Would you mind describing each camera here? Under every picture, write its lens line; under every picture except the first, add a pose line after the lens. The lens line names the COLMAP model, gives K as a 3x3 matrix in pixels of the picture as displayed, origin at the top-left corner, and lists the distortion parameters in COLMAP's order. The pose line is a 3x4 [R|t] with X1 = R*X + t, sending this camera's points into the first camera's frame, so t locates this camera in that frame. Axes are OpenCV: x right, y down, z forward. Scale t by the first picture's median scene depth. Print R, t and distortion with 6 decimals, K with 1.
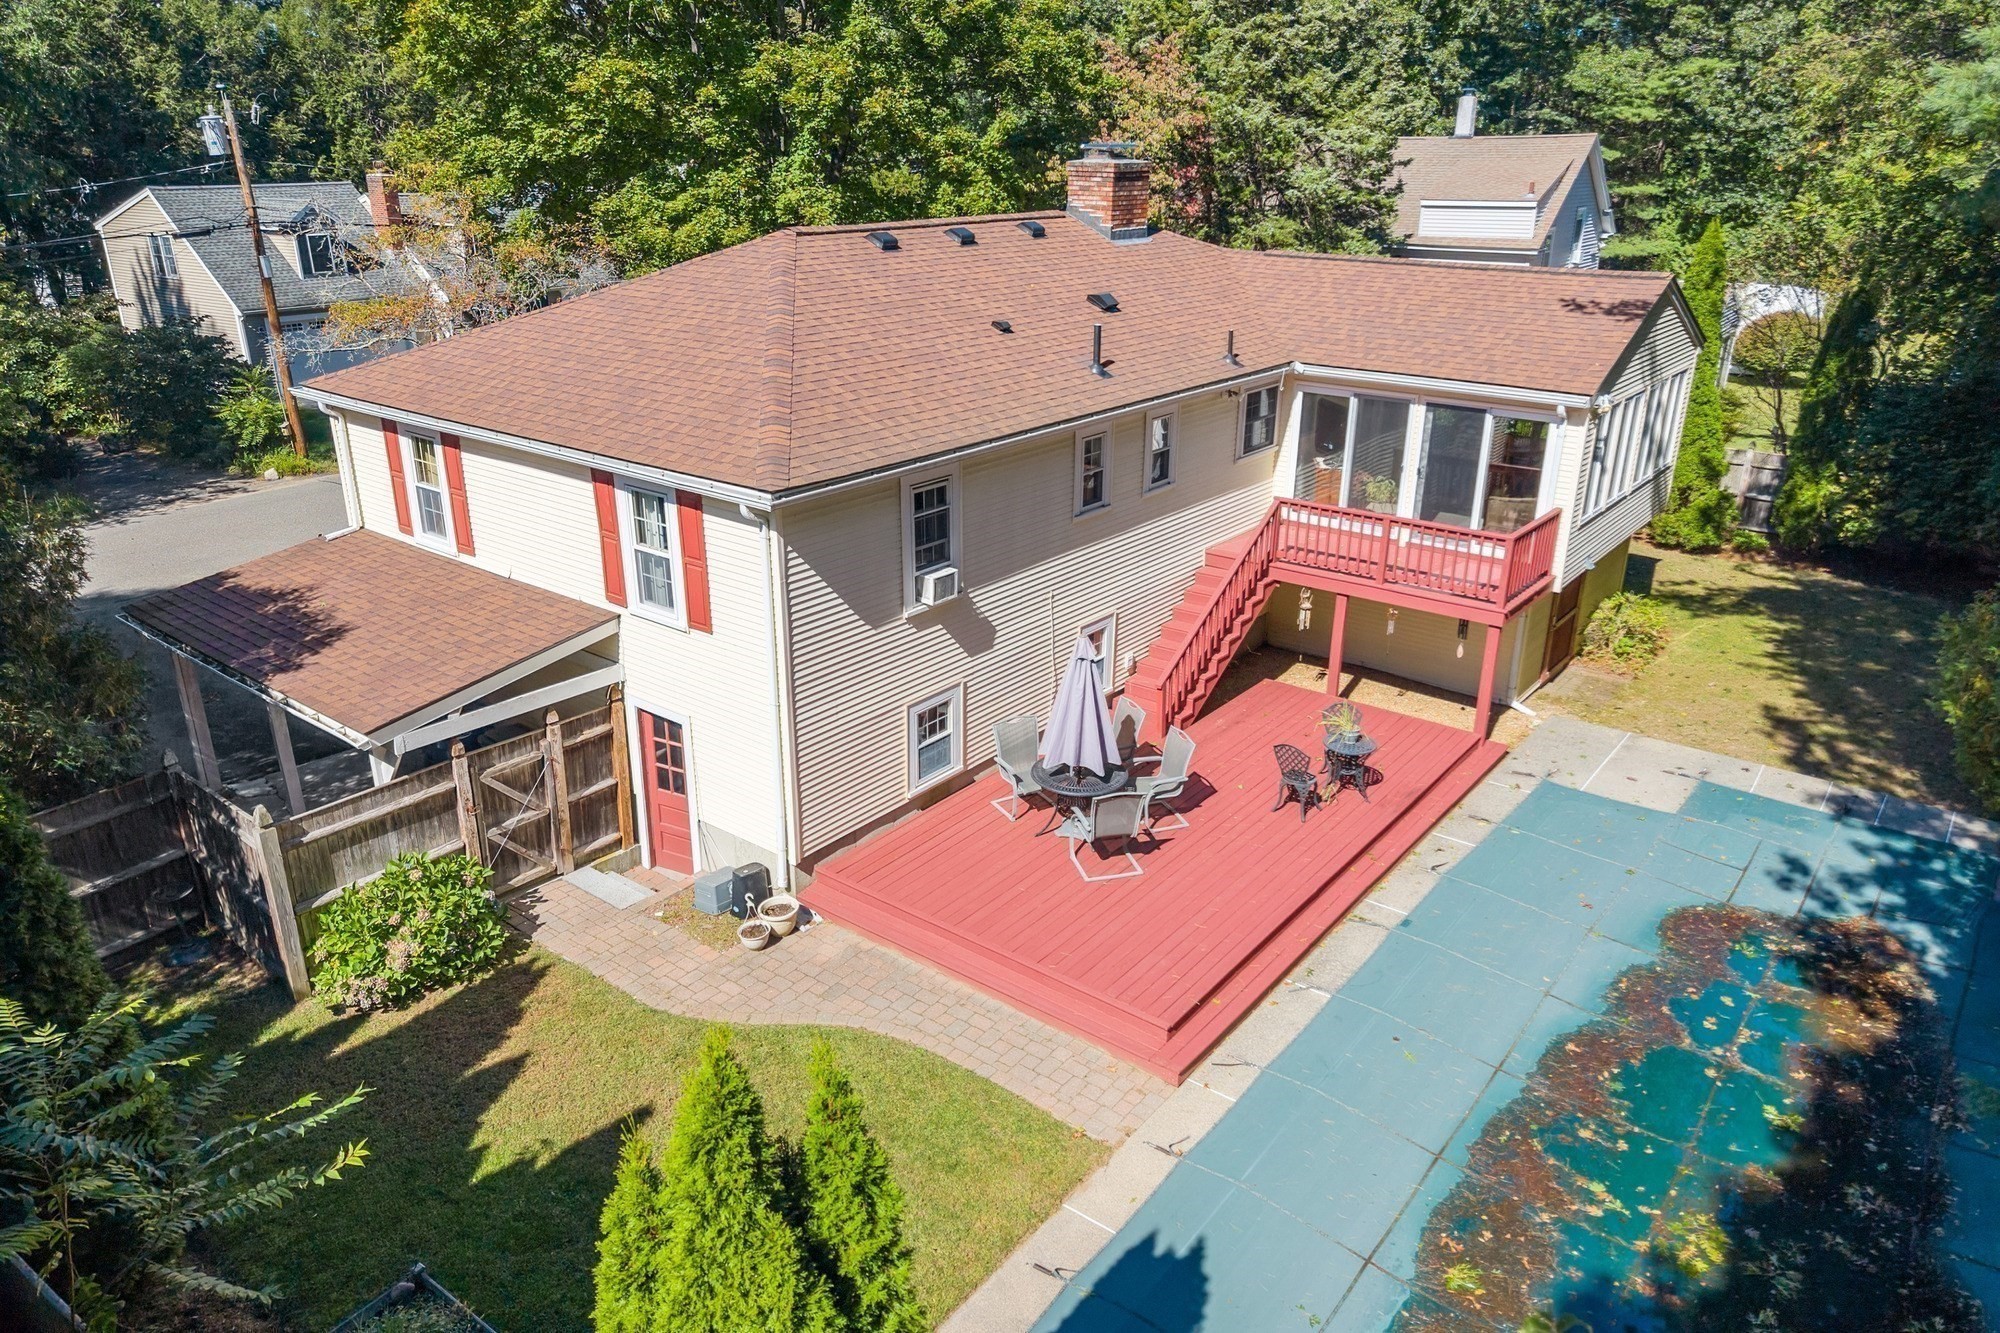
lens RADIAL K [[1304.9, 0, 1000.0], [0, 1304.9, 666.5], [0, 0, 1]] dist [0.002804, 0.004172]
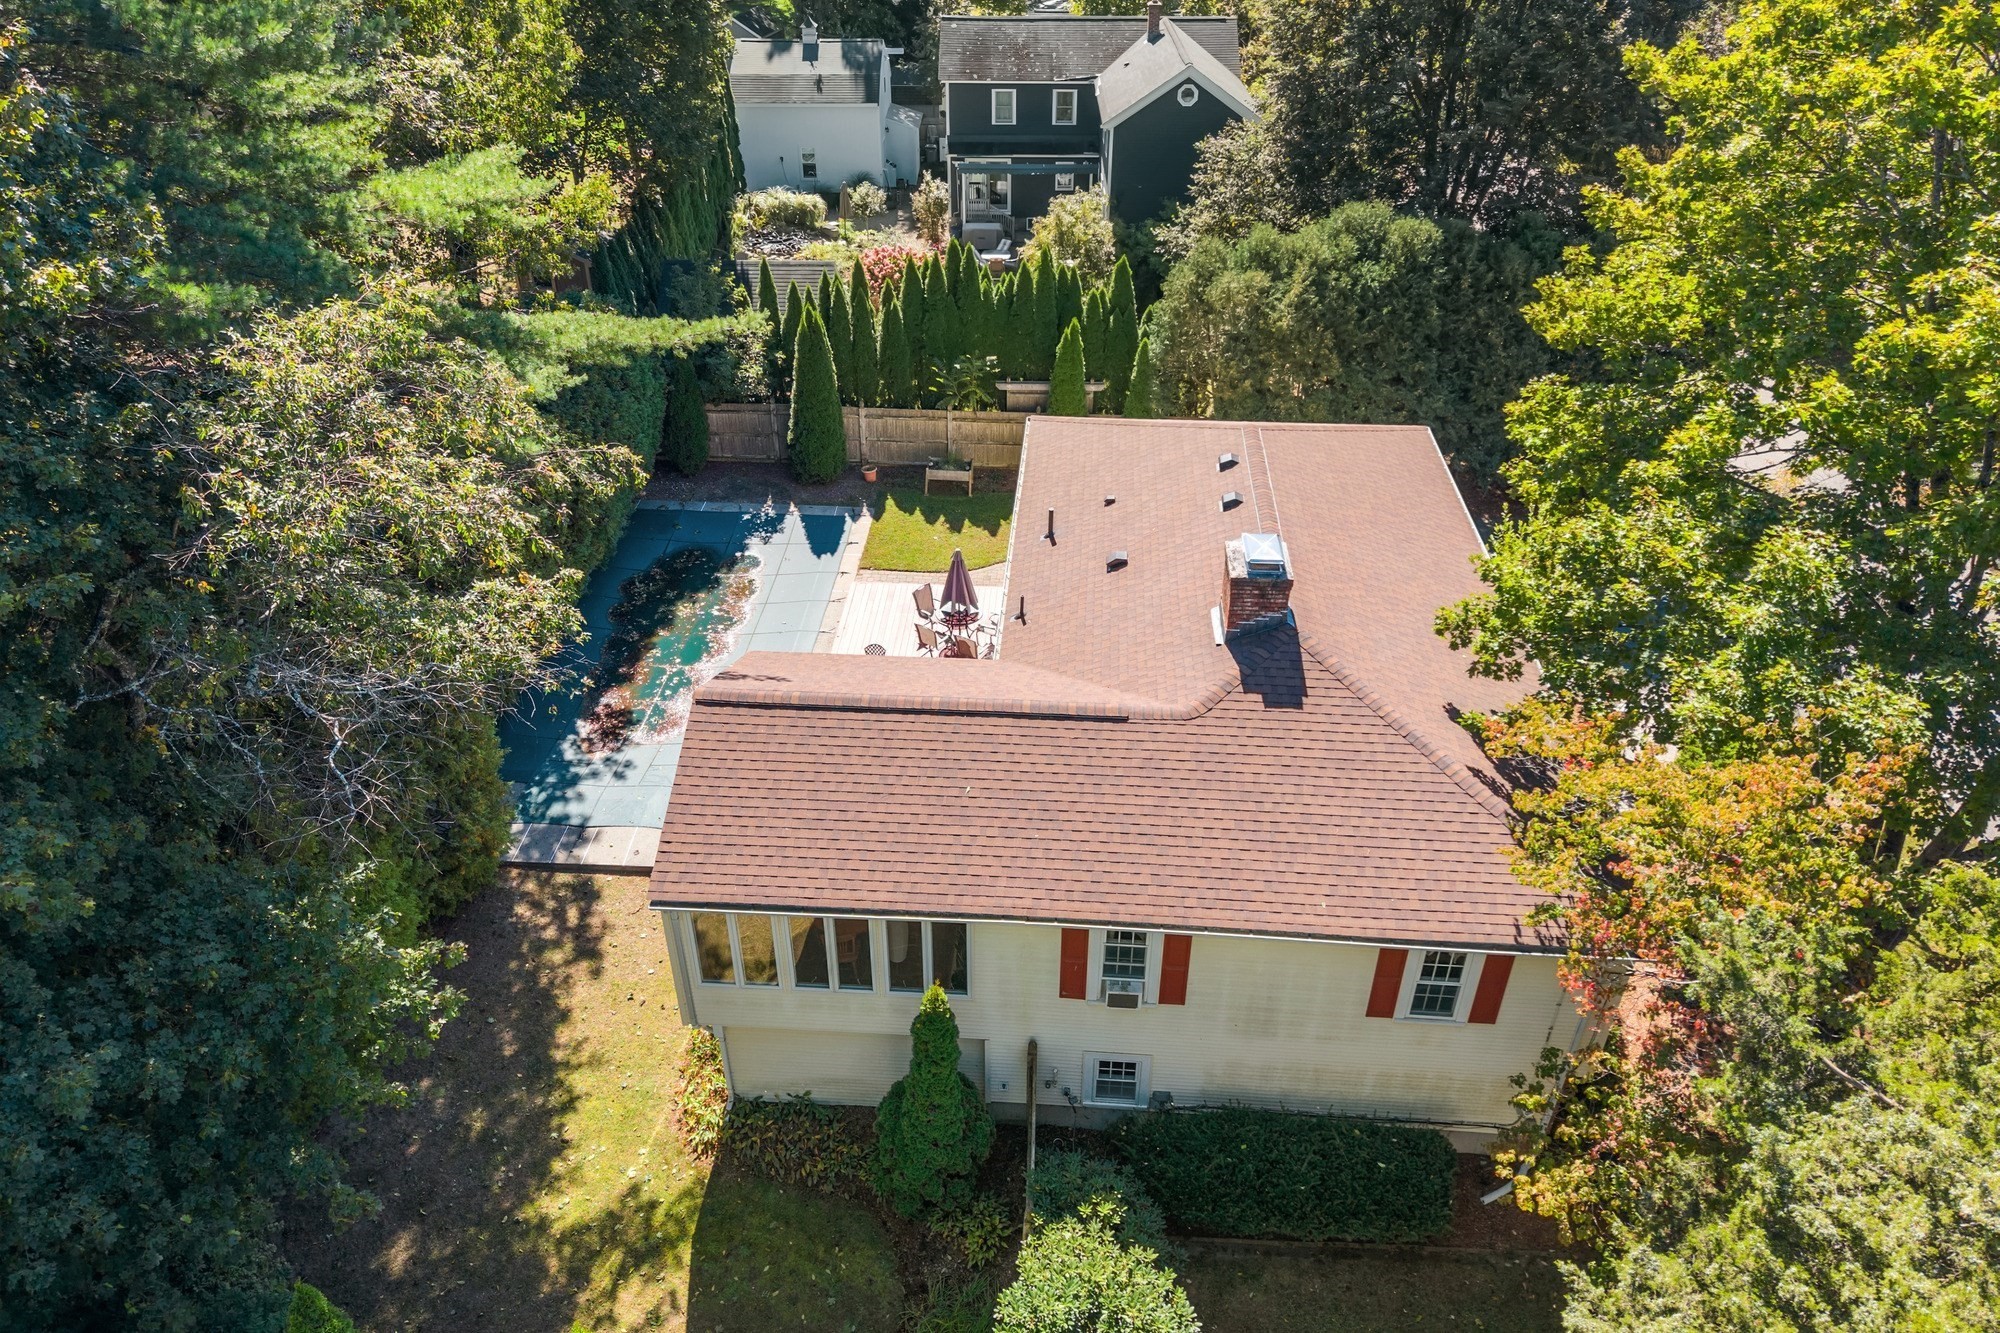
lens RADIAL K [[1304.9, 0, 1000.0], [0, 1304.9, 666.5], [0, 0, 1]] dist [0.002804, 0.004172]
pose [[-0.814895, 0.321374, -0.482353, 0.998911], [-0.220048, 0.598359, 0.770419, -1.404061], [0.536213, 0.733952, -0.416882, 1.911688]]
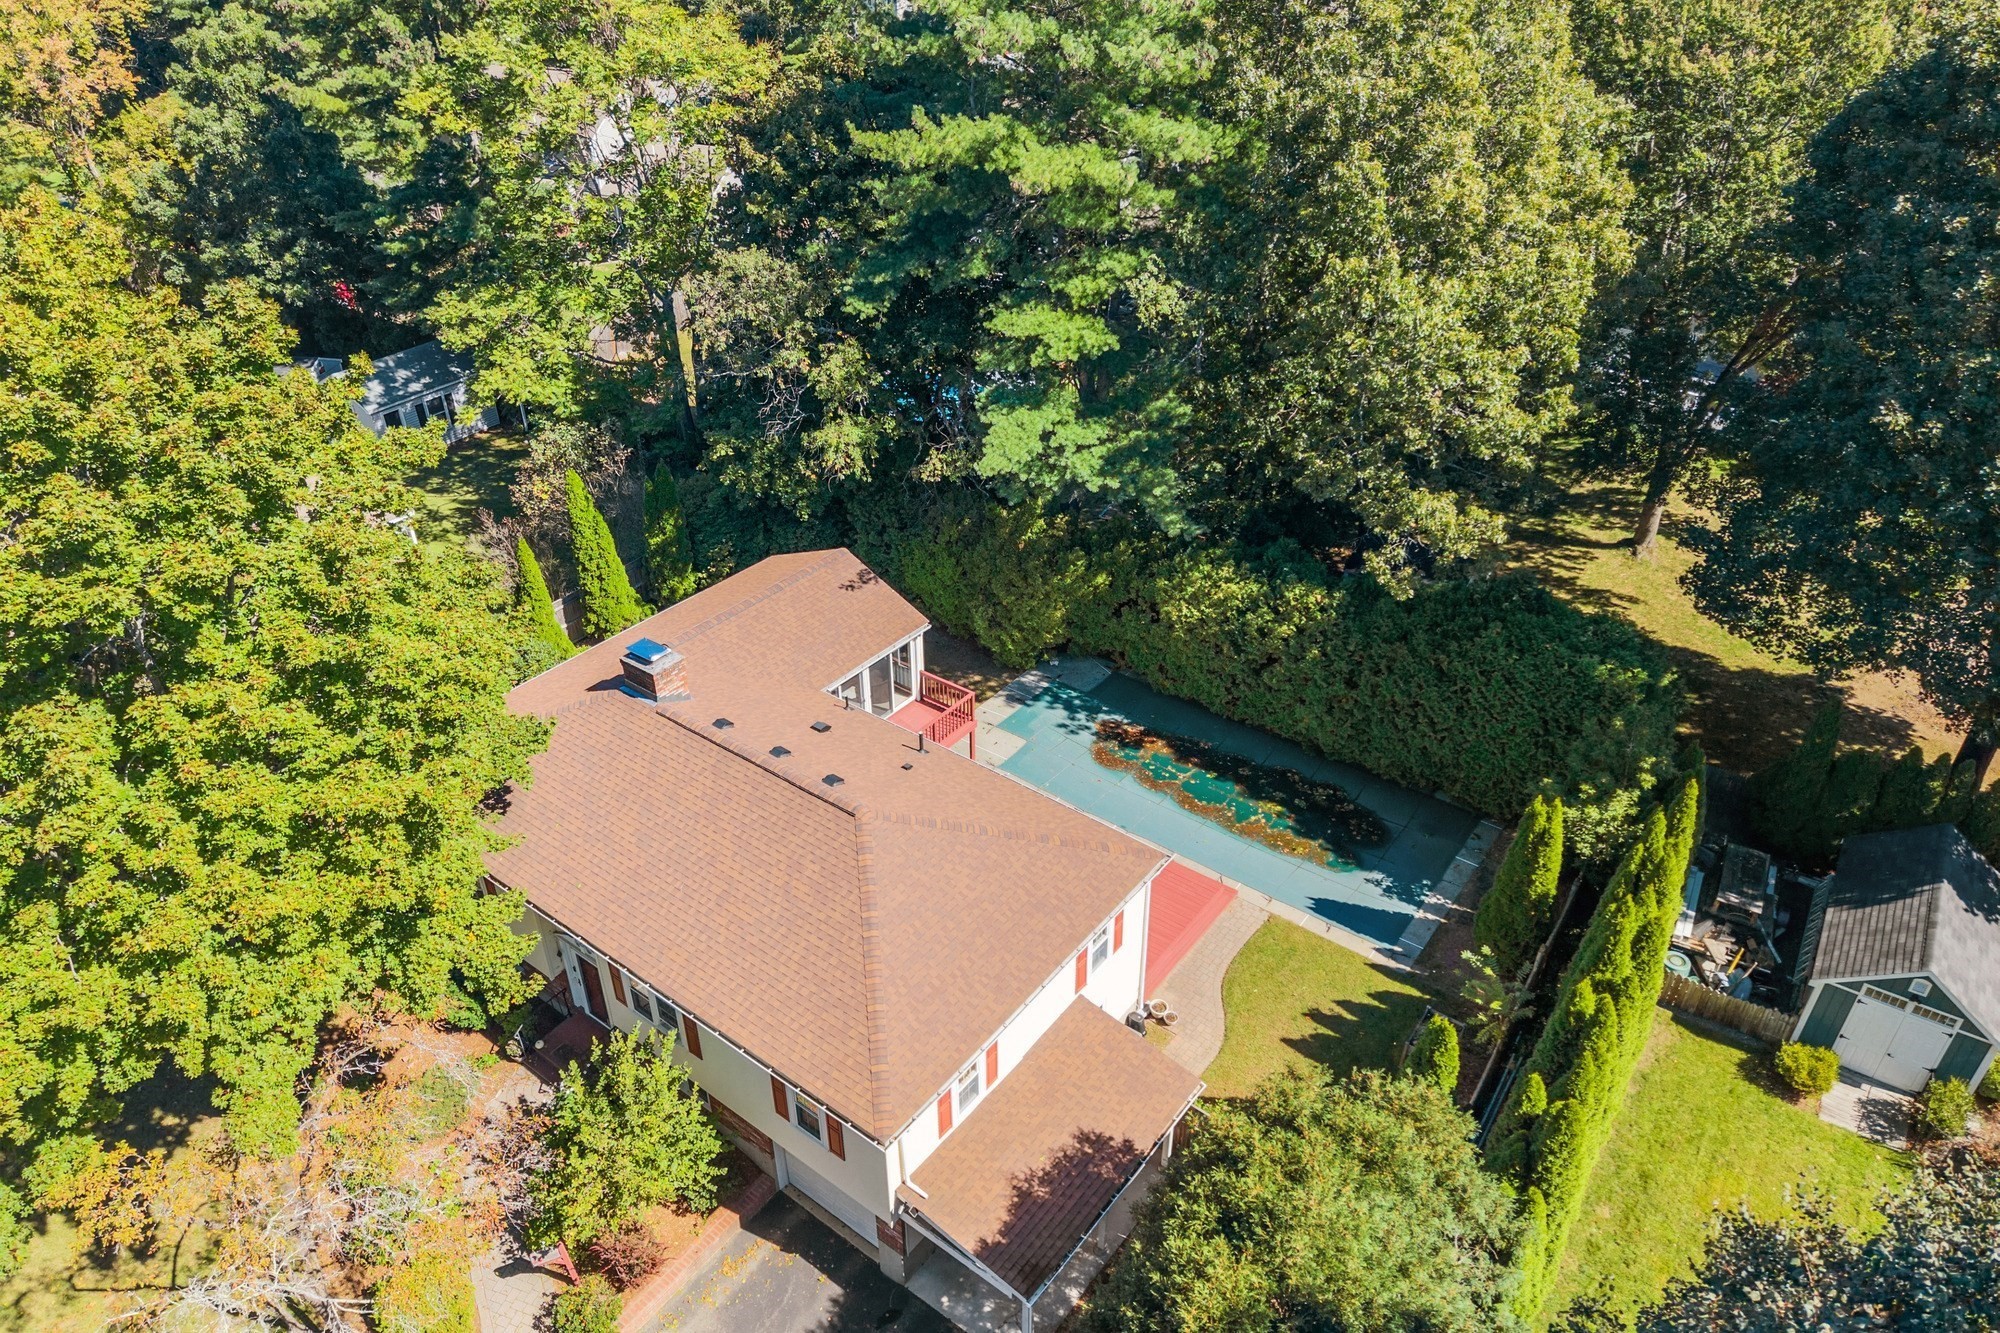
lens RADIAL K [[1304.9, 0, 1000.0], [0, 1304.9, 666.5], [0, 0, 1]] dist [0.002804, 0.004172]
pose [[-0.021504, -0.524677, 0.851030, -1.520234], [0.375885, 0.784530, 0.493177, -1.258900], [-0.926417, 0.330494, 0.180347, 0.617731]]
